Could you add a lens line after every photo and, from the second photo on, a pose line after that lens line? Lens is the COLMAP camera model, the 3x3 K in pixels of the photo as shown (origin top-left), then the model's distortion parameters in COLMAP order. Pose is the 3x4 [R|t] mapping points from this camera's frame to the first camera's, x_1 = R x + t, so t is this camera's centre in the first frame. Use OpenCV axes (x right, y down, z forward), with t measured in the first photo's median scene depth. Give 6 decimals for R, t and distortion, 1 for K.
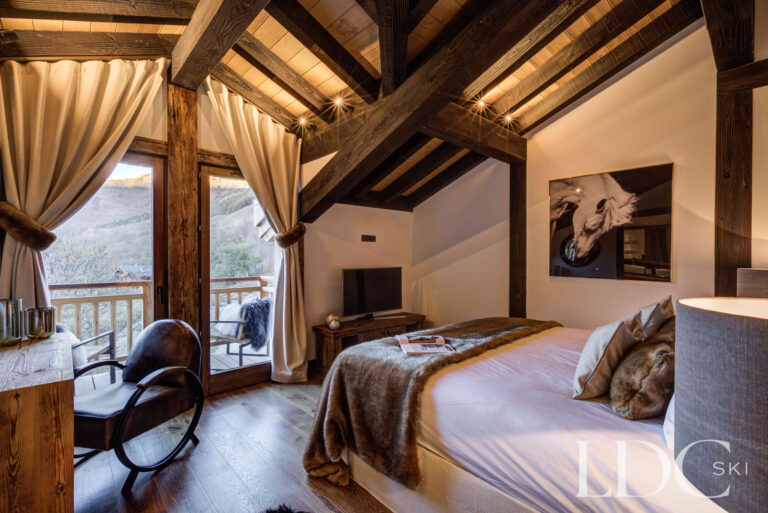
lens RADIAL K [[351.2, 0, 384.0], [0, 351.2, 256.5], [0, 0, 1]] dist [-0.002238, -0.000294]
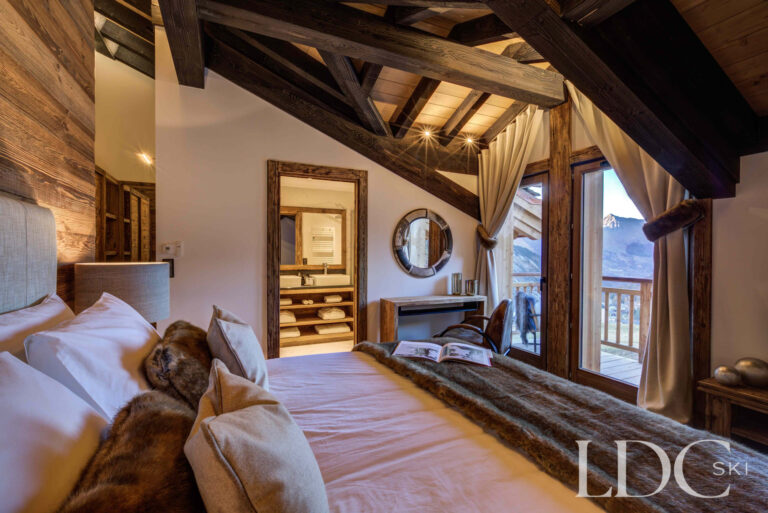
lens RADIAL K [[351.2, 0, 384.0], [0, 351.2, 256.5], [0, 0, 1]] dist [-0.002238, -0.000294]
pose [[-0.304767, 0.002854, -0.952423, 0.671812], [-0.008687, 0.999946, 0.005776, 0.009030], [0.952387, 0.010034, -0.304726, 0.791342]]
